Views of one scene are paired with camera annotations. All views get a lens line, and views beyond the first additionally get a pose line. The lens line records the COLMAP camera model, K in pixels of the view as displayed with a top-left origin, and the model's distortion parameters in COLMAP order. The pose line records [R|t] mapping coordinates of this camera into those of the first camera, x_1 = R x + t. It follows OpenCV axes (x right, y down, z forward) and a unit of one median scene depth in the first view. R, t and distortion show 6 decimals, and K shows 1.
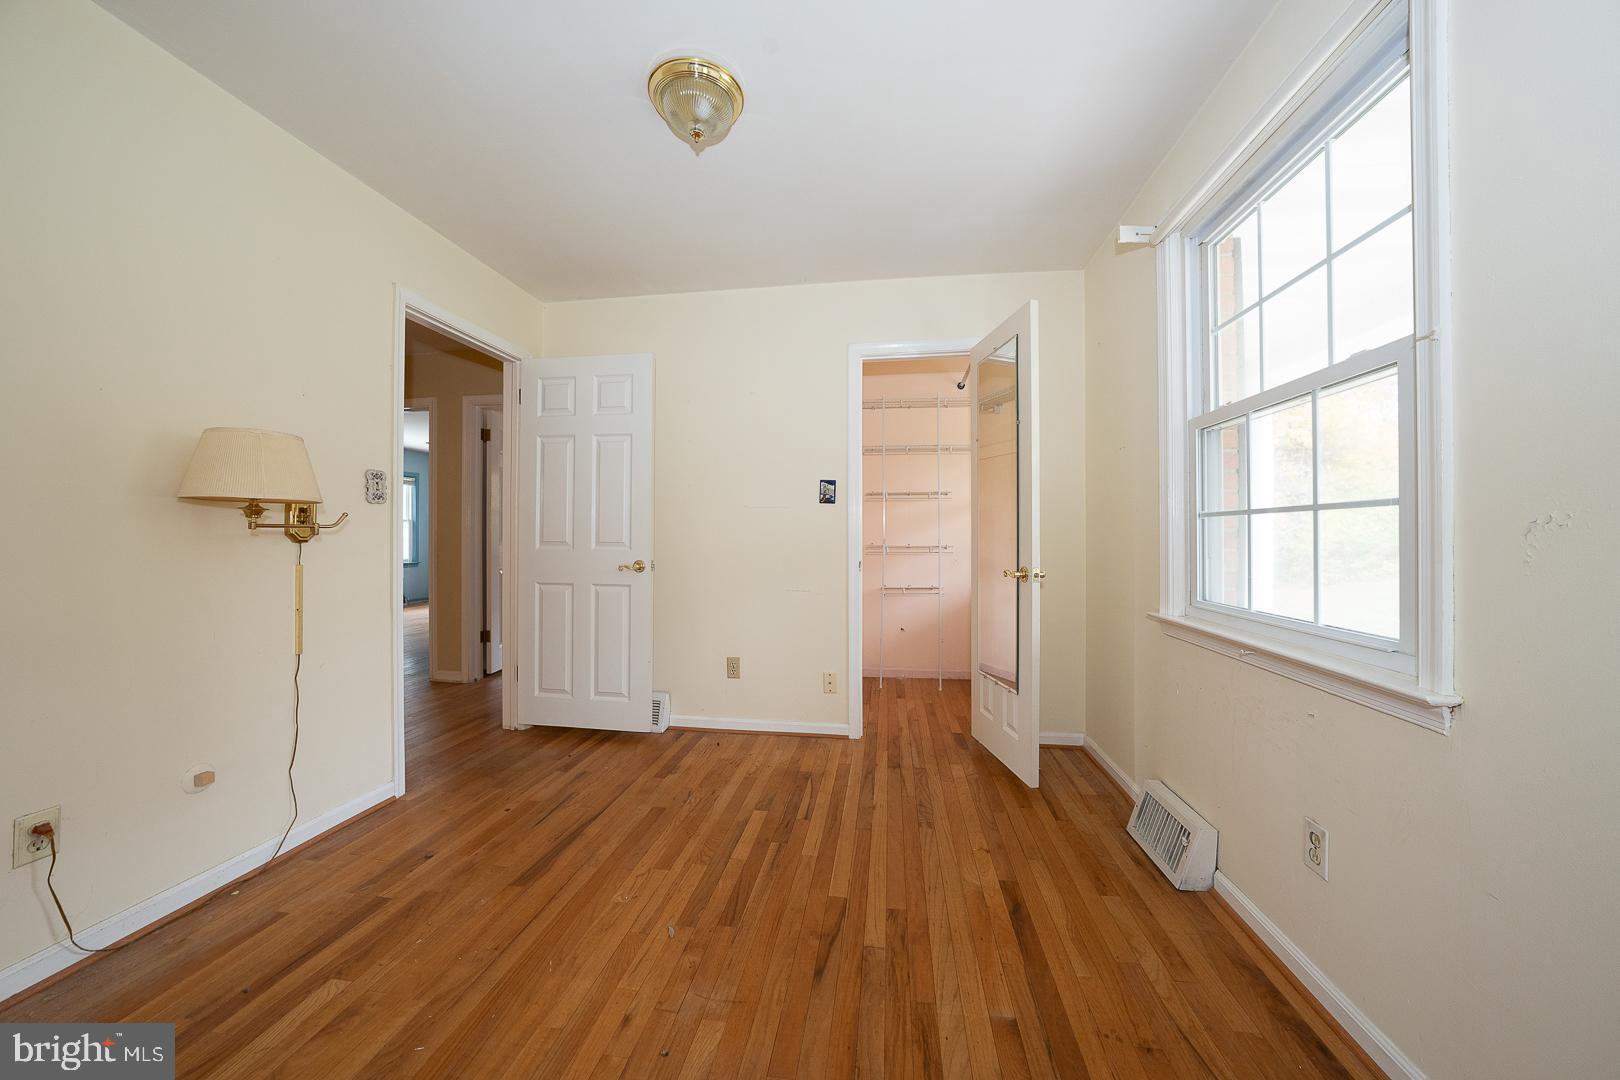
lens RADIAL K [[555.0, 0, 811.3], [0, 555.0, 533.9], [0, 0, 1]] dist [-0.021829, 0.004712]
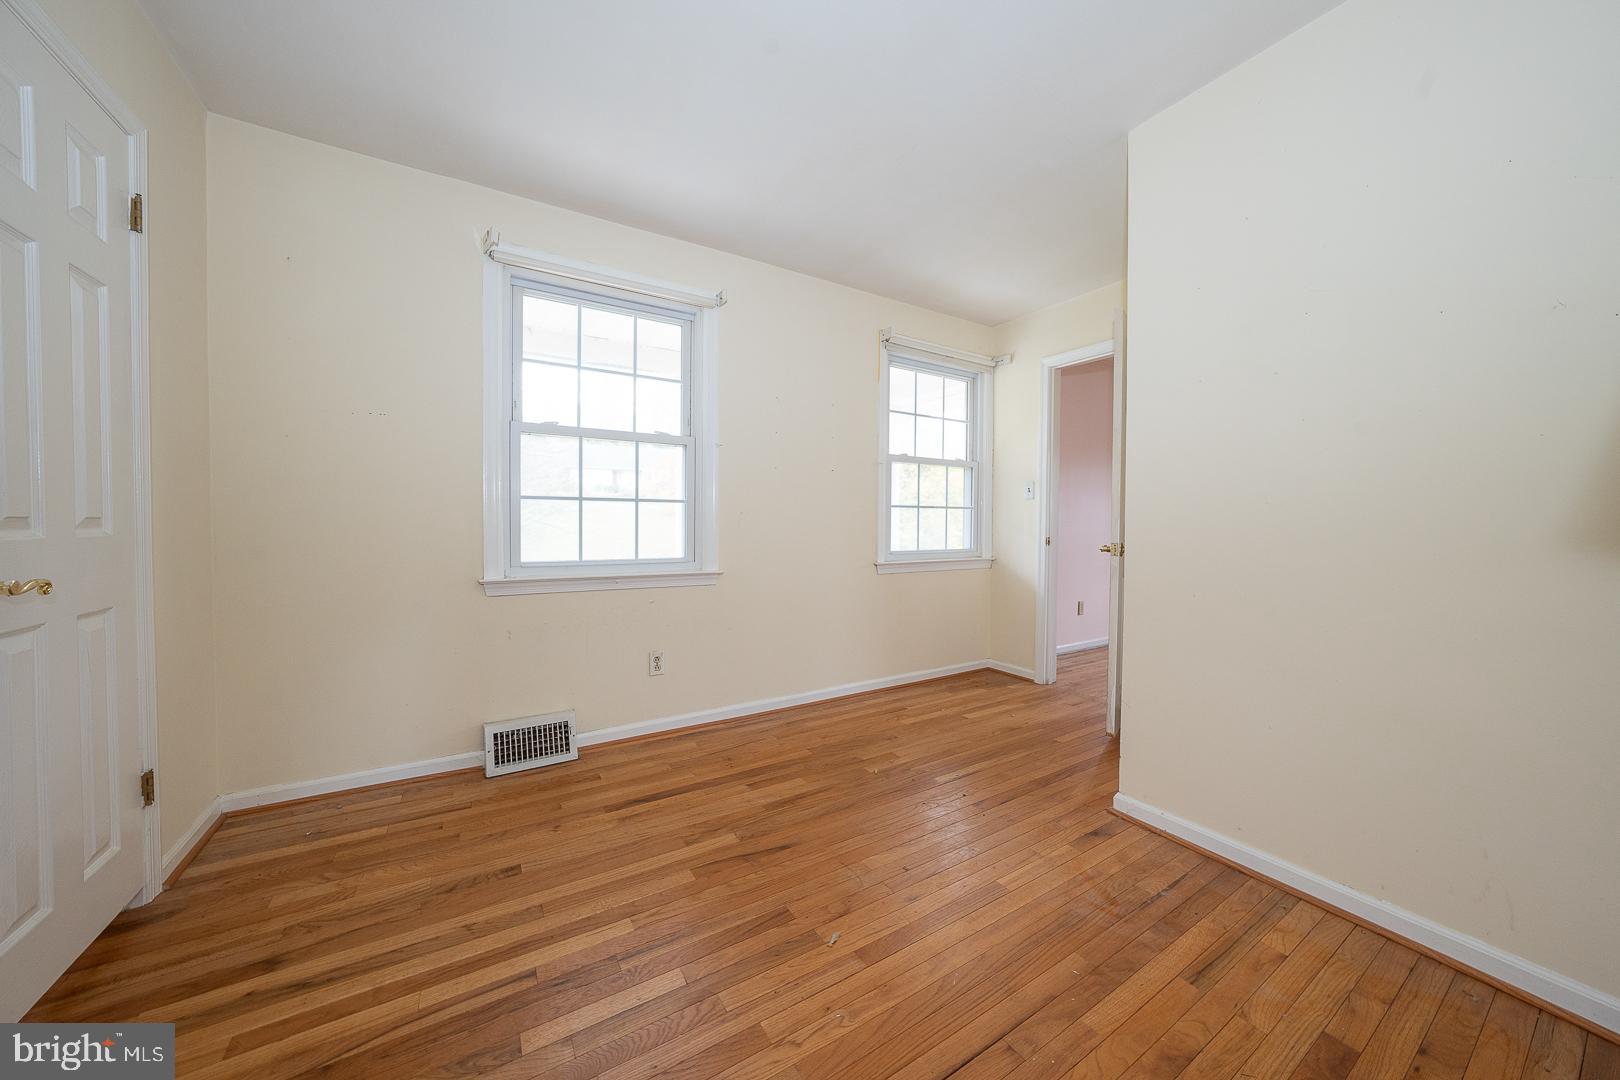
lens RADIAL K [[555.0, 0, 811.3], [0, 555.0, 533.9], [0, 0, 1]] dist [-0.021829, 0.004712]
pose [[-0.631682, -0.026006, 0.774791, -0.878801], [-0.010850, 0.999636, 0.024707, 0.016741], [-0.775152, 0.007200, -0.631734, 1.519714]]
